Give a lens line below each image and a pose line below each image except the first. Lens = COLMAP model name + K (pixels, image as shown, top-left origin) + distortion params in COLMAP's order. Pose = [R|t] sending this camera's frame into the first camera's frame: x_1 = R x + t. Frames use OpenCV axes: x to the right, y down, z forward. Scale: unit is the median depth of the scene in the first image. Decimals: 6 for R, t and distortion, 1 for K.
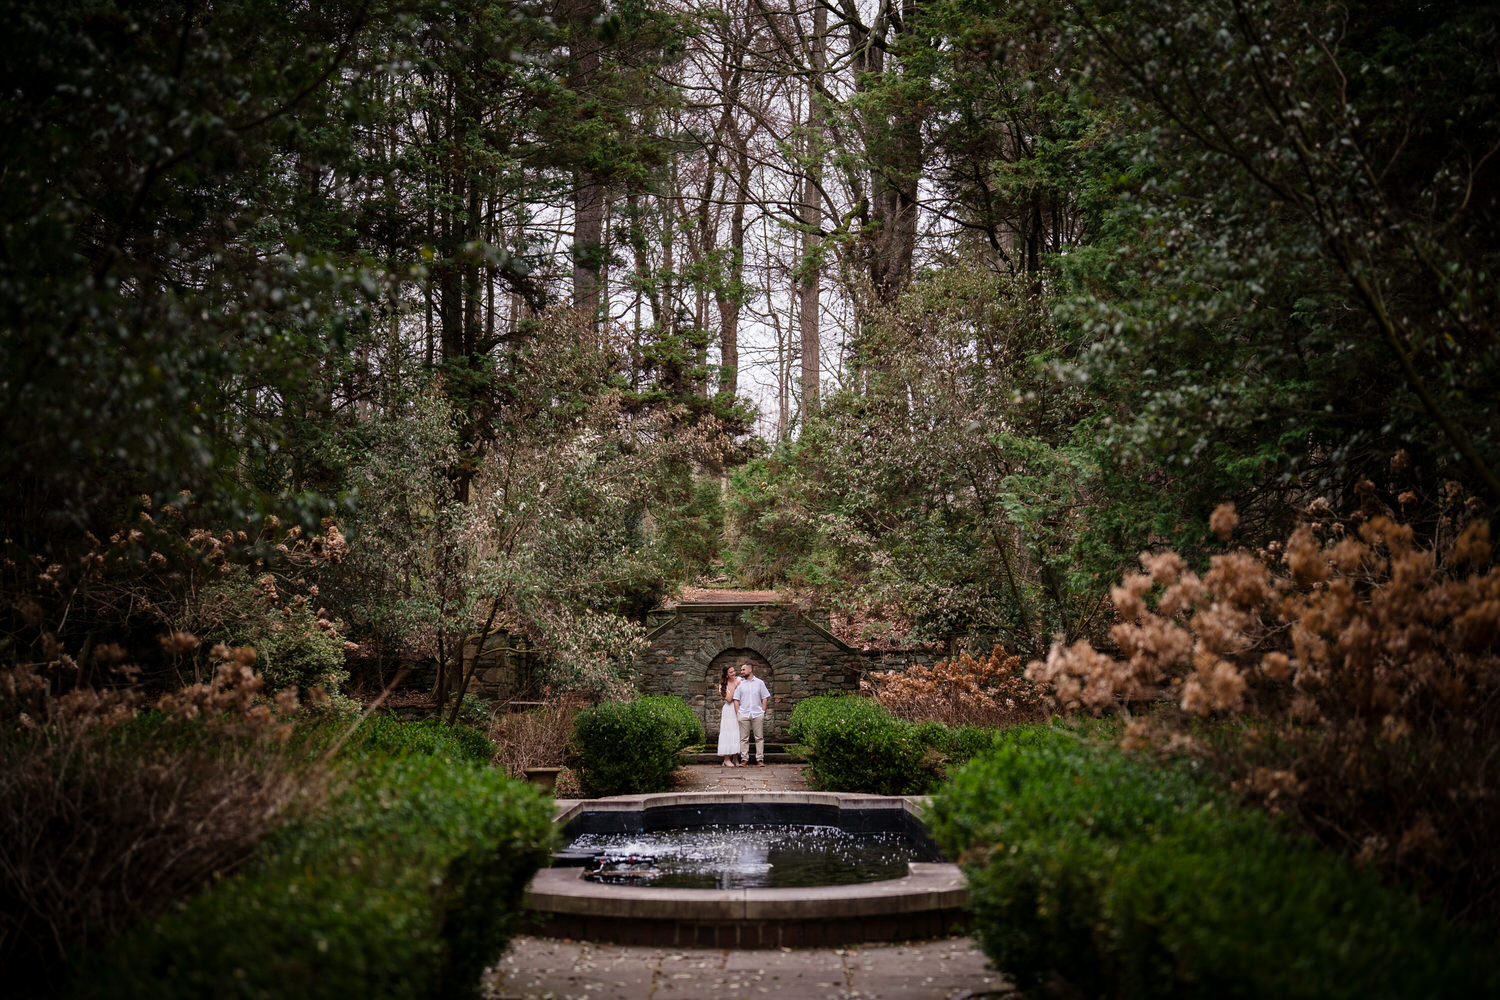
lens RADIAL K [[2201.9, 0, 734.6], [0, 2201.9, 519.5], [0, 0, 1]] dist [-0.147781, 1.043764]
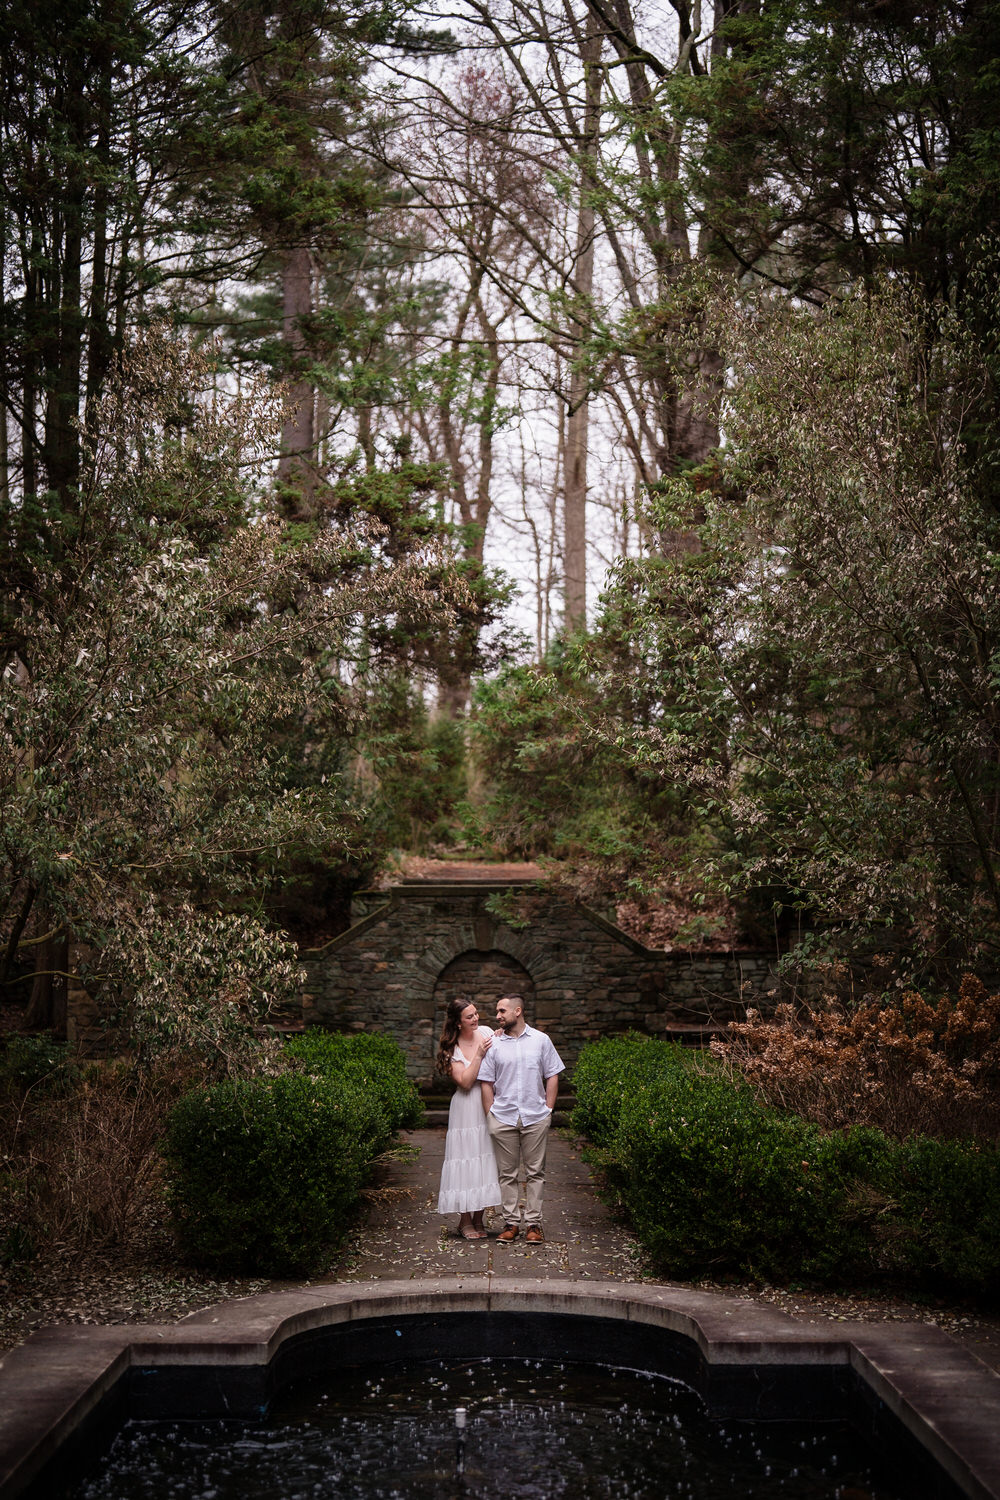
lens RADIAL K [[2203.6, 0, 500.0], [0, 2203.6, 750.0], [0, 0, 1]] dist [-0.157976, 1.133240]
pose [[0.999944, 0.006233, 0.008568, 0.000773], [-0.006083, 0.999830, -0.017385, 0.009355], [-0.008675, 0.017332, 0.999812, 0.340897]]
